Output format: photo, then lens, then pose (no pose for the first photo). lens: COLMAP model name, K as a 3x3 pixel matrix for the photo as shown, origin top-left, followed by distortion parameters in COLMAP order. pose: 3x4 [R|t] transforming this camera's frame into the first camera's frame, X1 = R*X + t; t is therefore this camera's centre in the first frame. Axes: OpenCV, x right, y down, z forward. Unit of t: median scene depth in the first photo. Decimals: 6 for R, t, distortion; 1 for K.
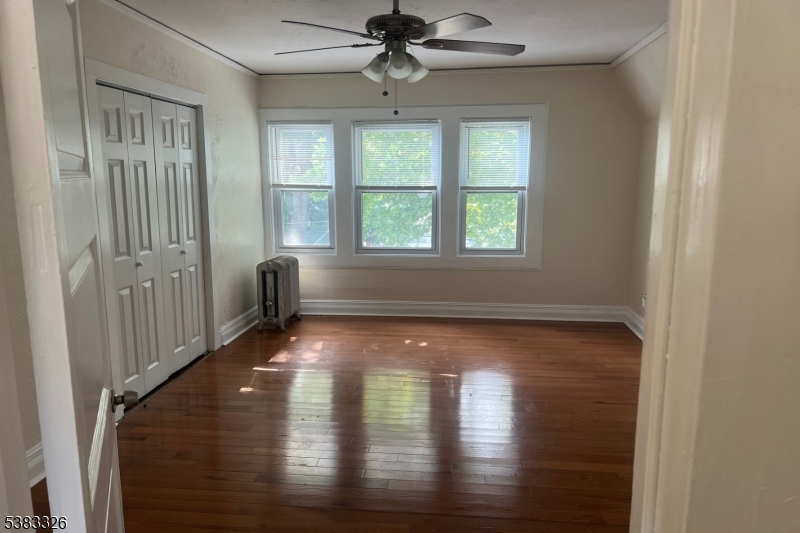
lens RADIAL K [[602.9, 0, 391.2], [0, 602.9, 266.8], [0, 0, 1]] dist [0.104936, -0.146423]
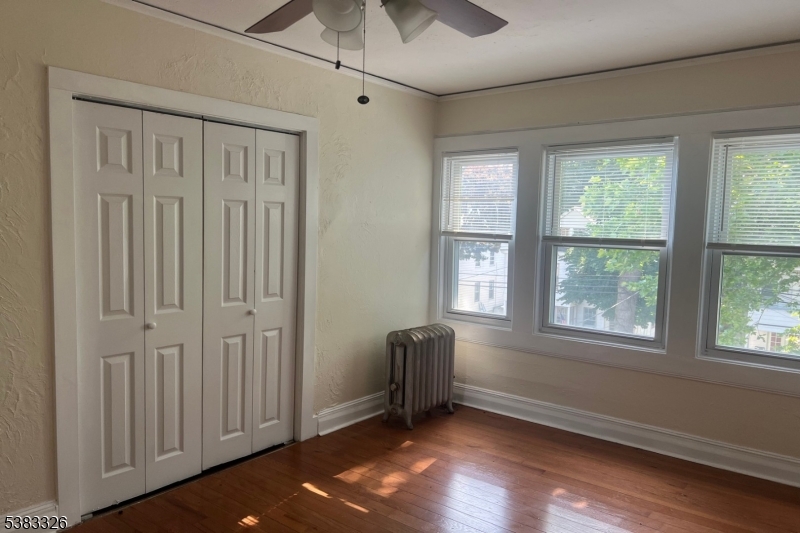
lens RADIAL K [[602.9, 0, 391.2], [0, 602.9, 266.8], [0, 0, 1]] dist [0.104936, -0.146423]
pose [[0.843350, 0.057979, -0.534228, 0.188193], [-0.099545, 0.993812, -0.049288, -0.050889], [0.528064, 0.094746, 0.843903, 0.345686]]
